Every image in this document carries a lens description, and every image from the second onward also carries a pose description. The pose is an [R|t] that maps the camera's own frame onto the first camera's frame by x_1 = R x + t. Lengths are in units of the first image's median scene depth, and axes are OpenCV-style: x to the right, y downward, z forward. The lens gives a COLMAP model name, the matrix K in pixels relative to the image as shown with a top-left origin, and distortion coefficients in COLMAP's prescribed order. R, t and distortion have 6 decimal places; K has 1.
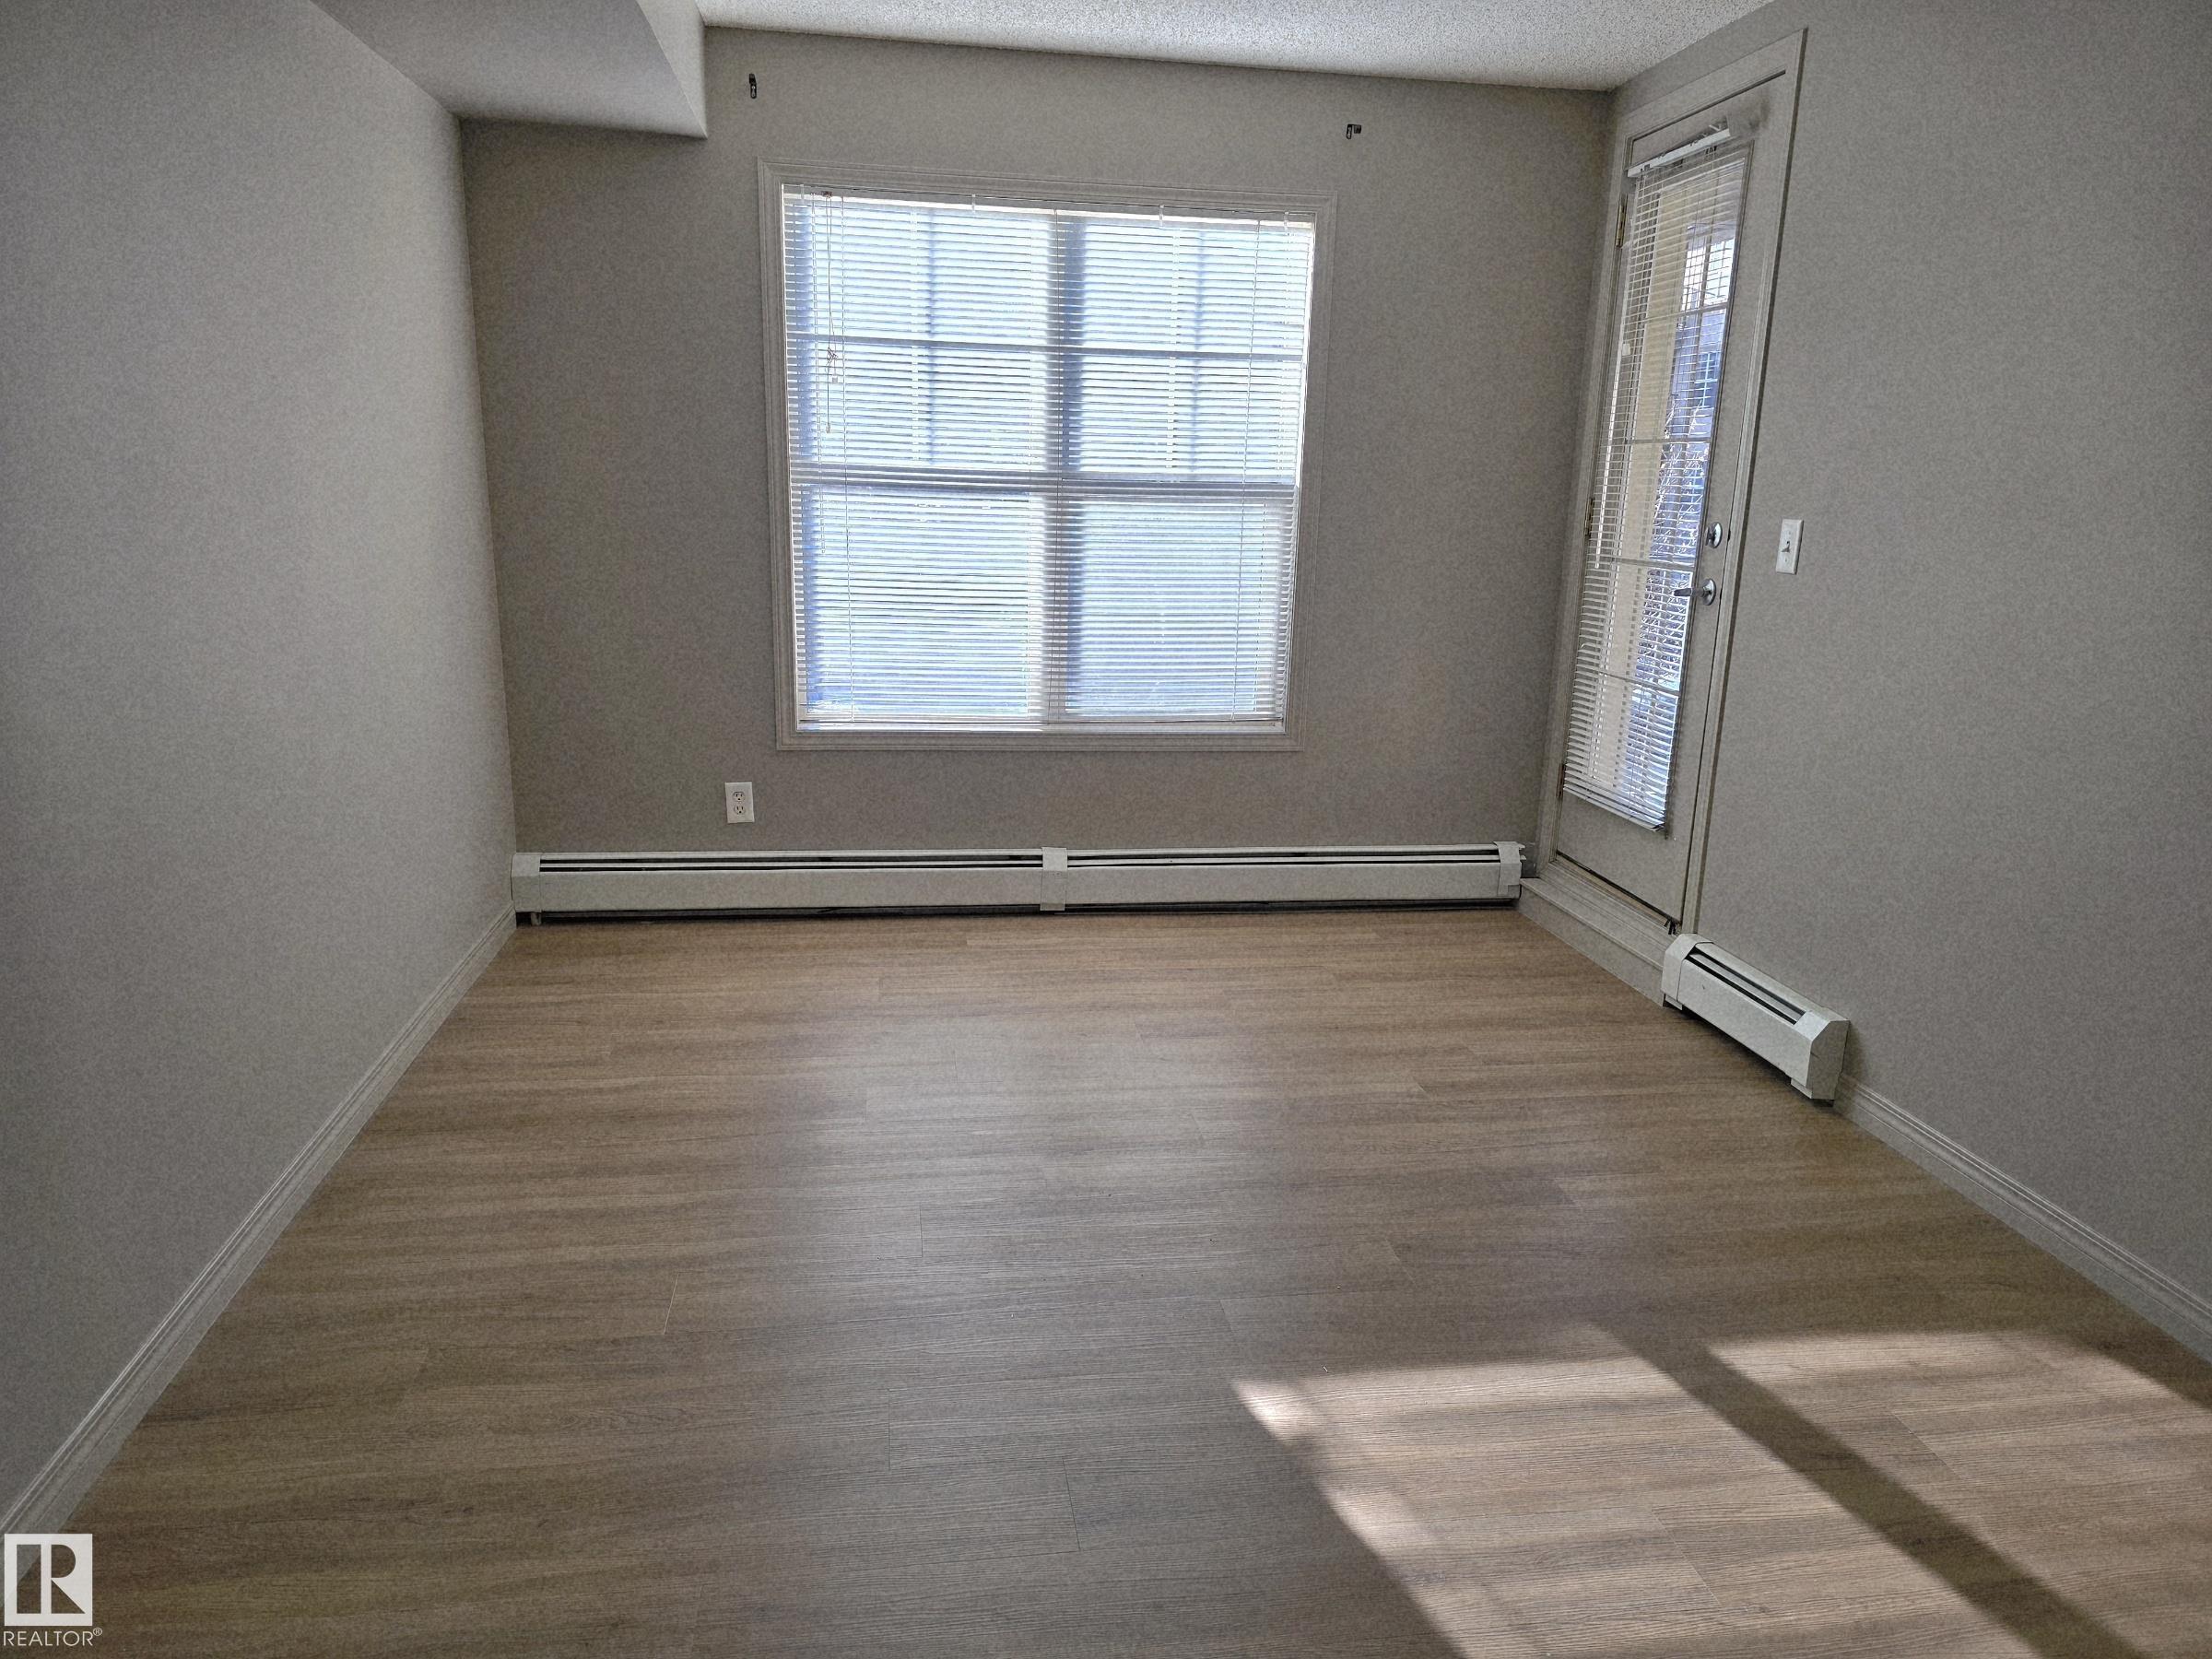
lens RADIAL K [[1503.8, 0, 1114.1], [0, 1503.8, 846.4], [0, 0, 1]] dist [0.054911, -0.041789]
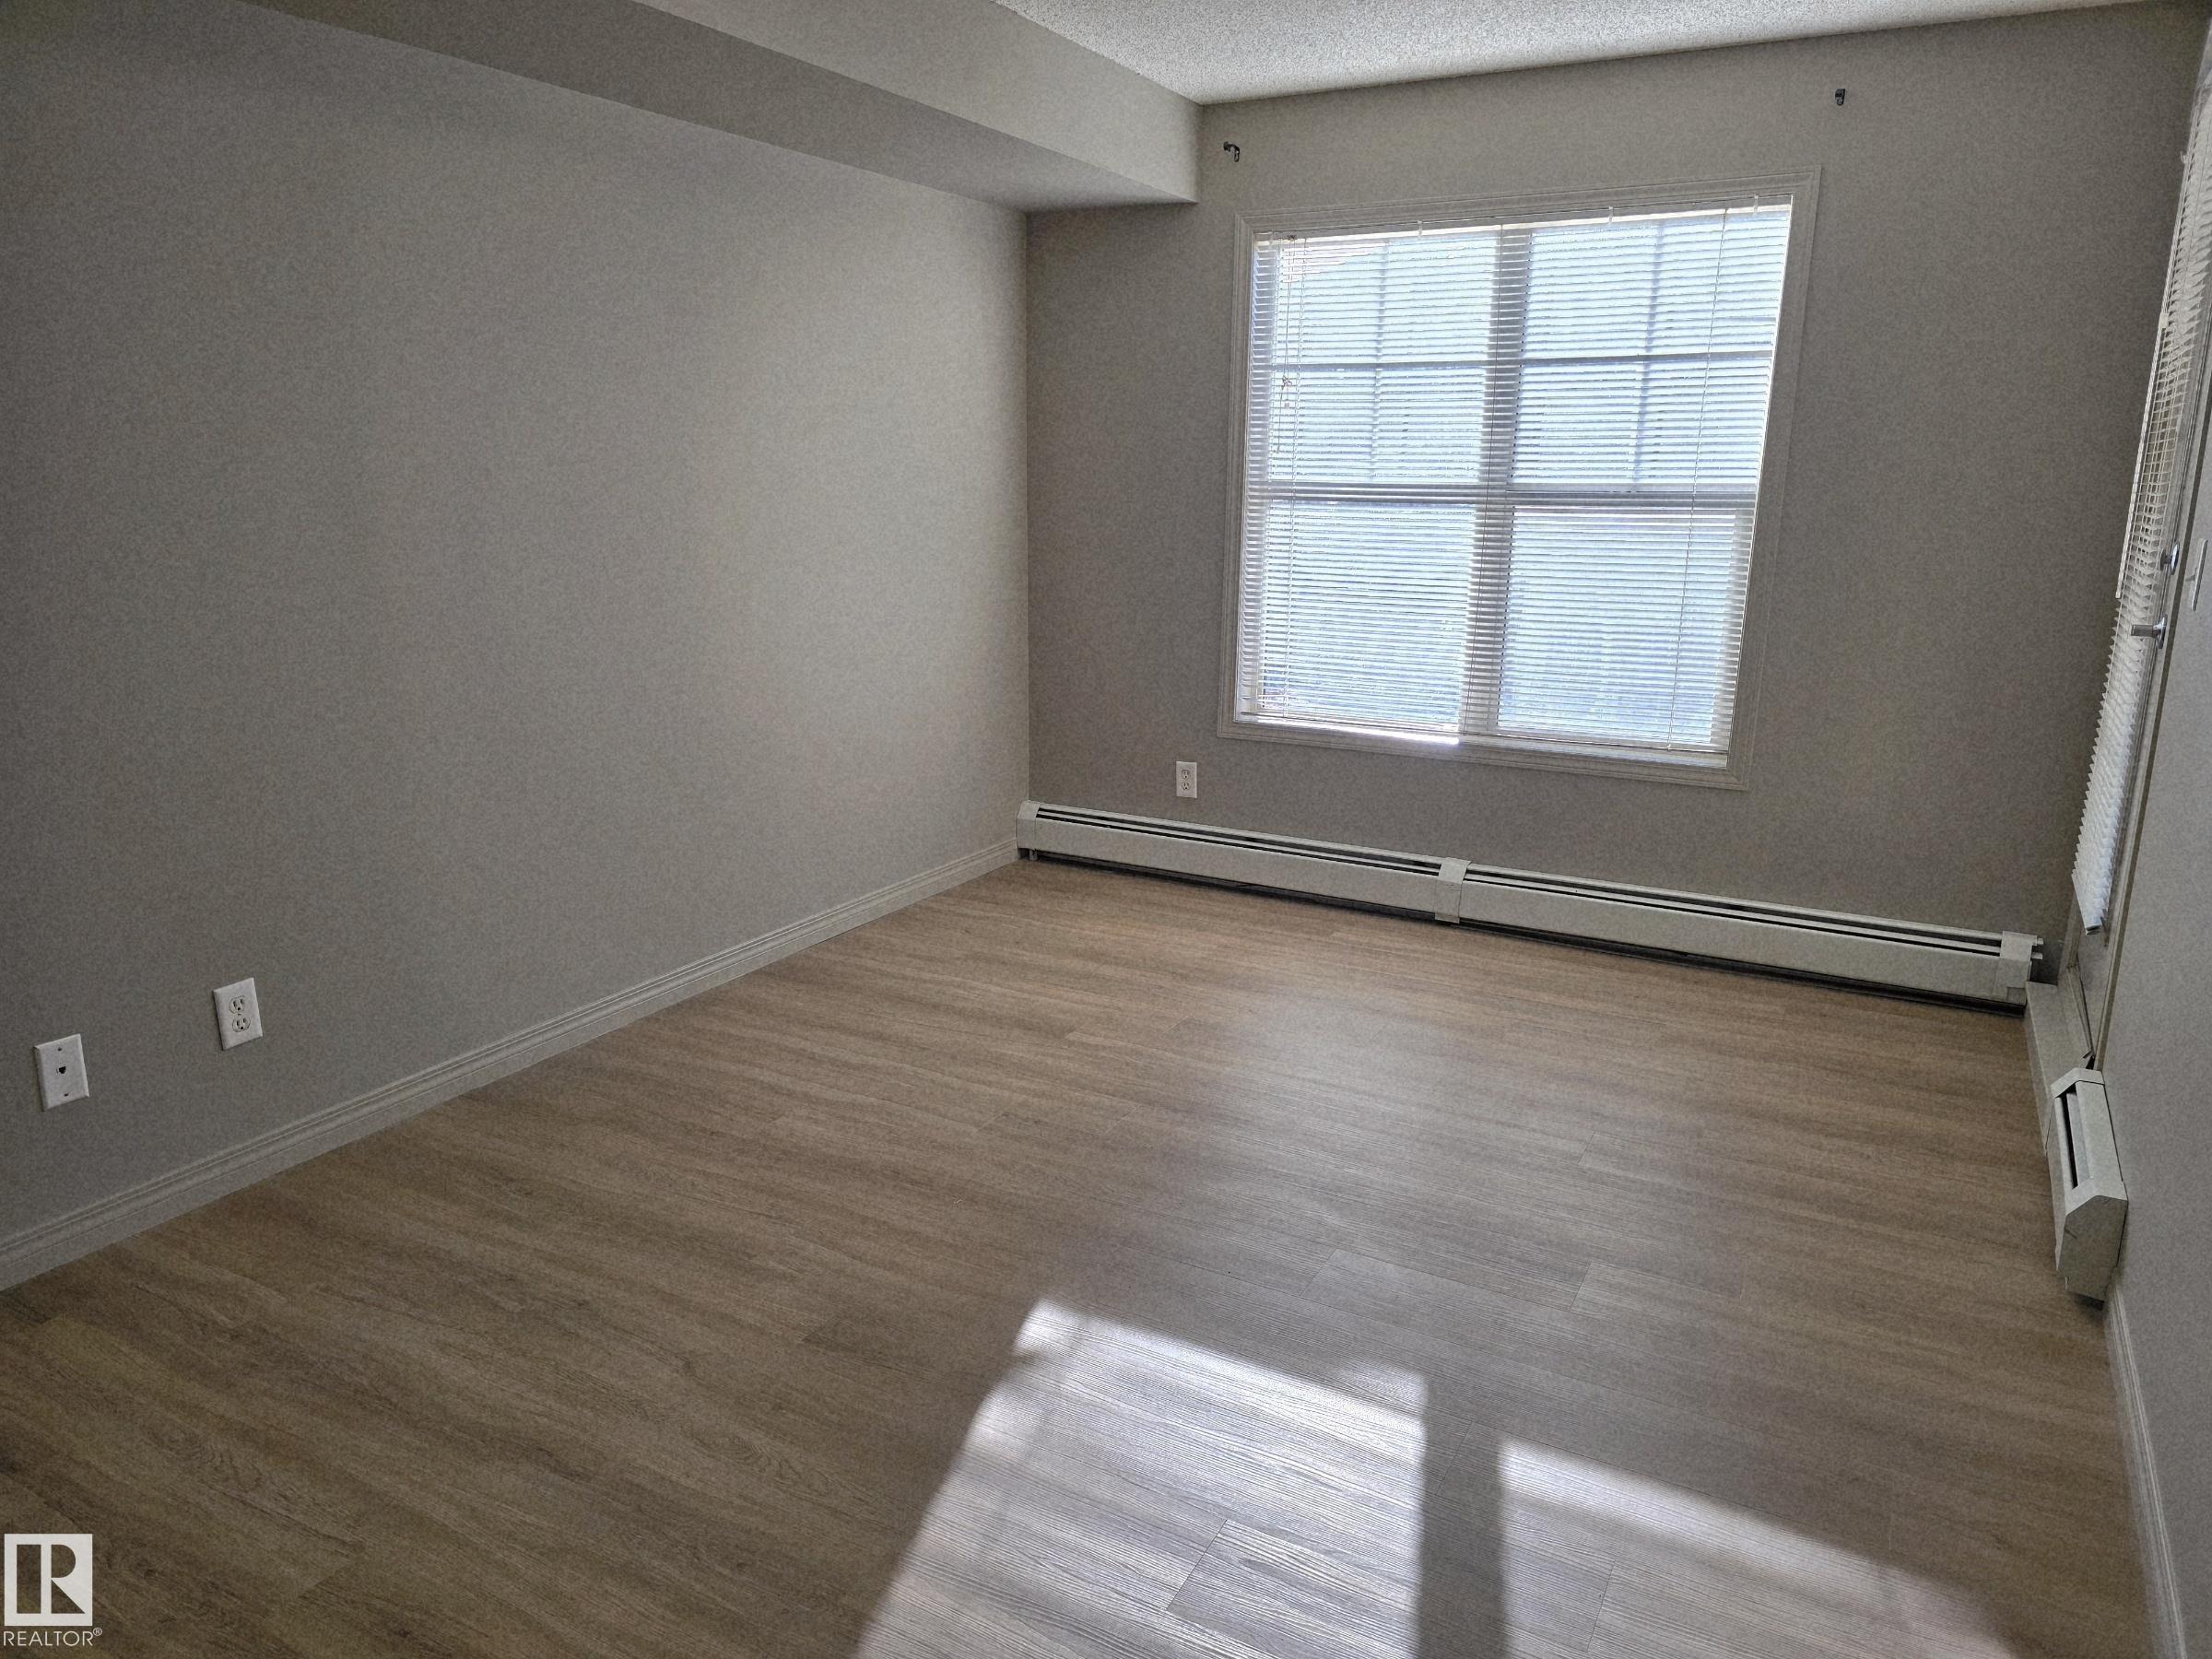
lens RADIAL K [[1503.8, 0, 1119.2], [0, 1503.8, 820.5], [0, 0, 1]] dist [0.054911, -0.041789]
pose [[0.794511, 0.121715, -0.594927, 0.391347], [-0.140133, 0.990013, 0.015399, -0.008643], [0.590859, 0.071134, 0.803633, 0.066750]]
